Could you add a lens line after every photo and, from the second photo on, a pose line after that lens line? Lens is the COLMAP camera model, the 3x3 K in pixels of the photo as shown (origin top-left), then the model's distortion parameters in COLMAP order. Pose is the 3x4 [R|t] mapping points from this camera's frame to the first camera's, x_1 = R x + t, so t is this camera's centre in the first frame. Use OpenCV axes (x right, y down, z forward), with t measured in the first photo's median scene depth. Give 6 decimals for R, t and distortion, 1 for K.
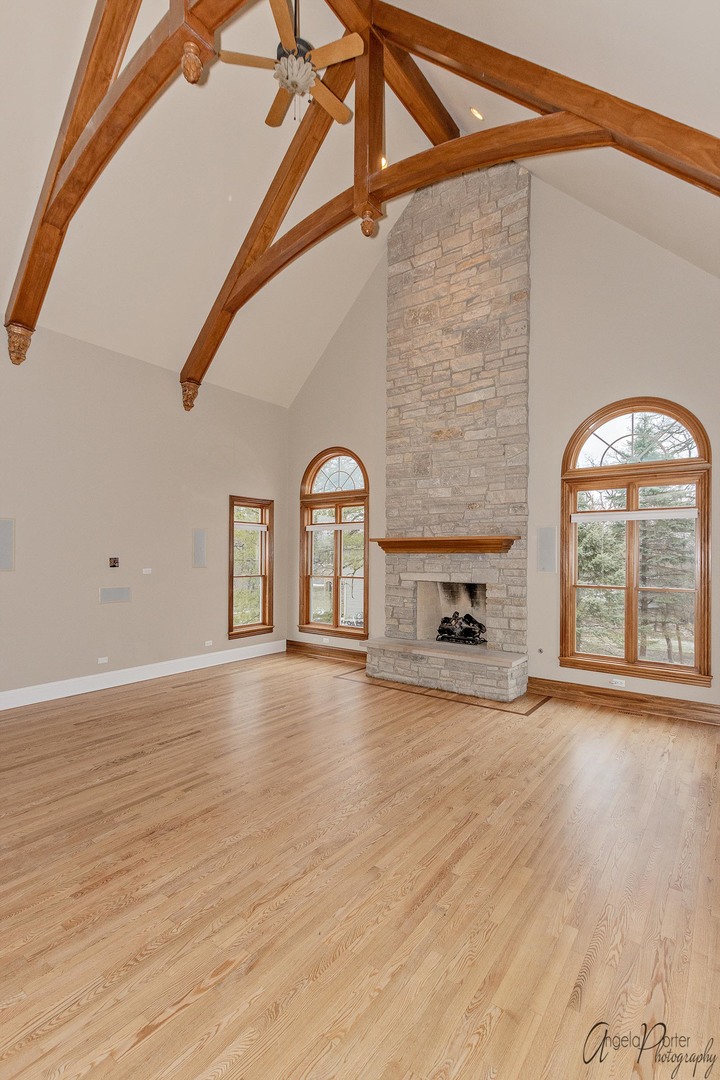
lens RADIAL K [[508.7, 0, 354.6], [0, 508.7, 544.9], [0, 0, 1]] dist [0.004000, -0.000303]
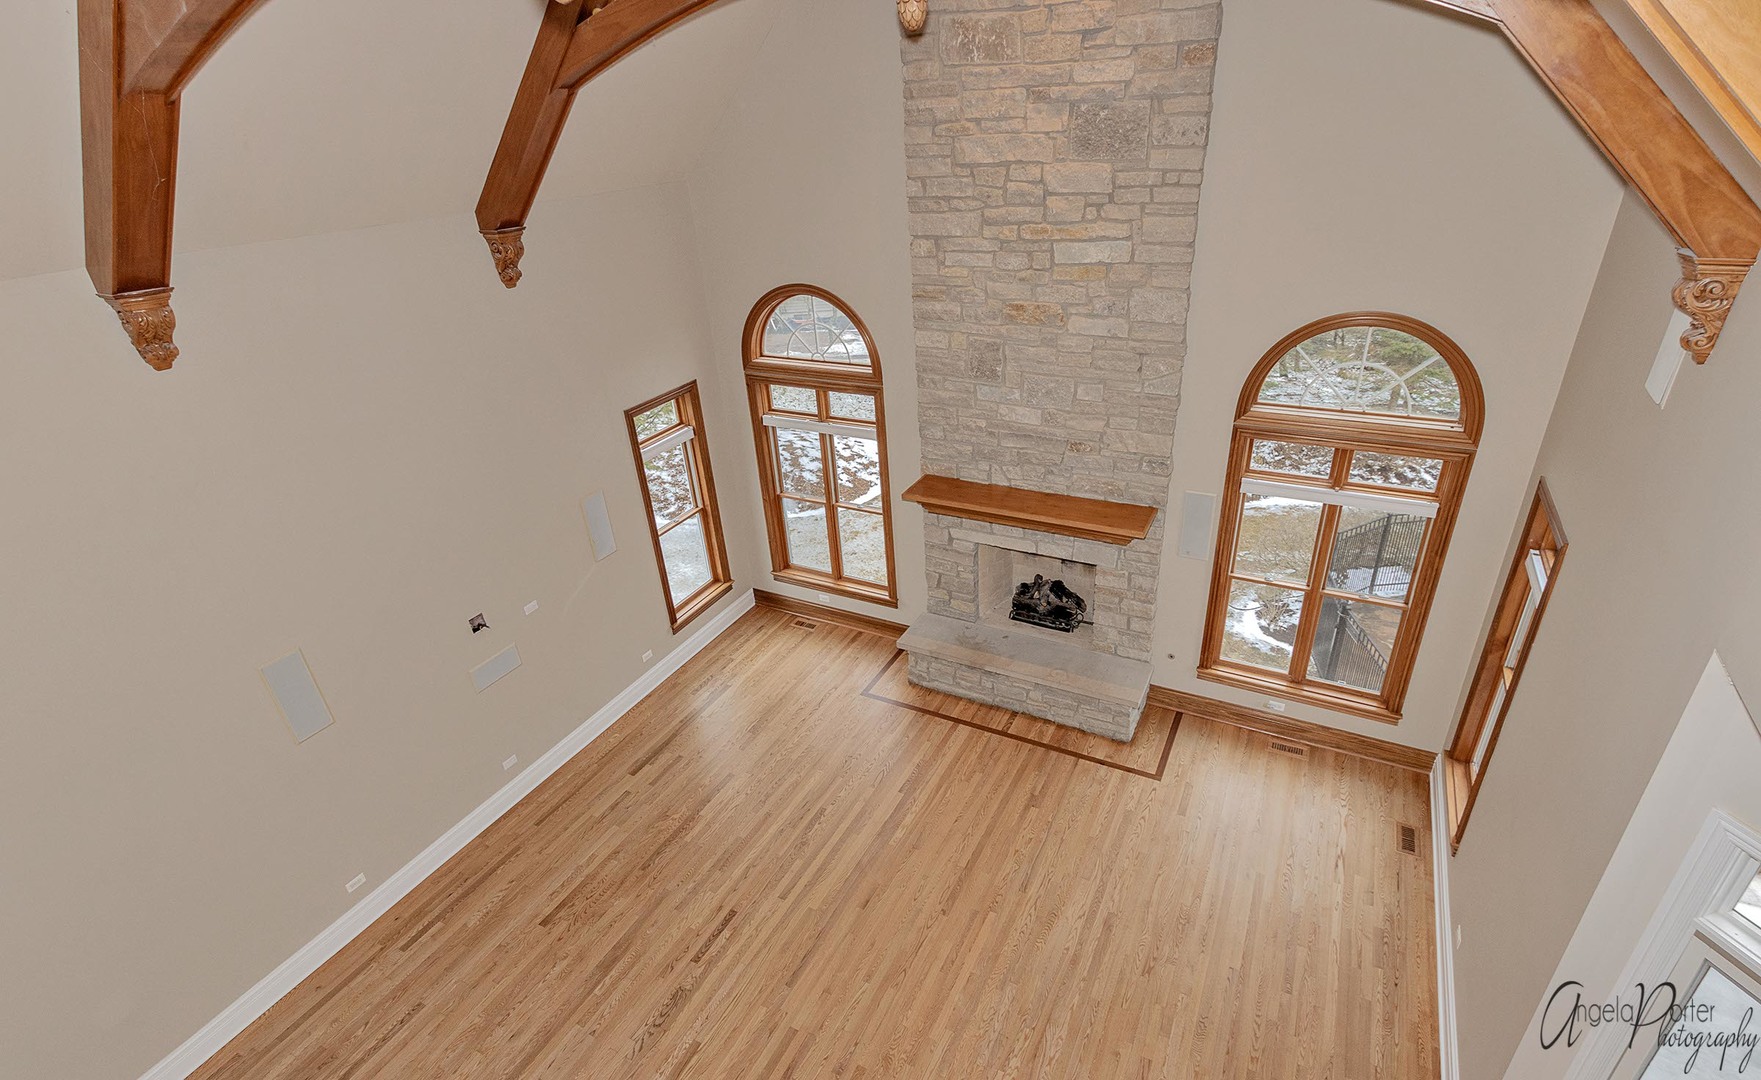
lens RADIAL K [[862.9, 0, 888.9], [0, 862.9, 539.0], [0, 0, 1]] dist [0.000645, 0.000464]
pose [[0.982151, -0.140665, 0.124875, -0.122442], [0.061758, 0.868237, 0.492291, -0.482213], [-0.177669, -0.475792, 0.861427, 0.122824]]
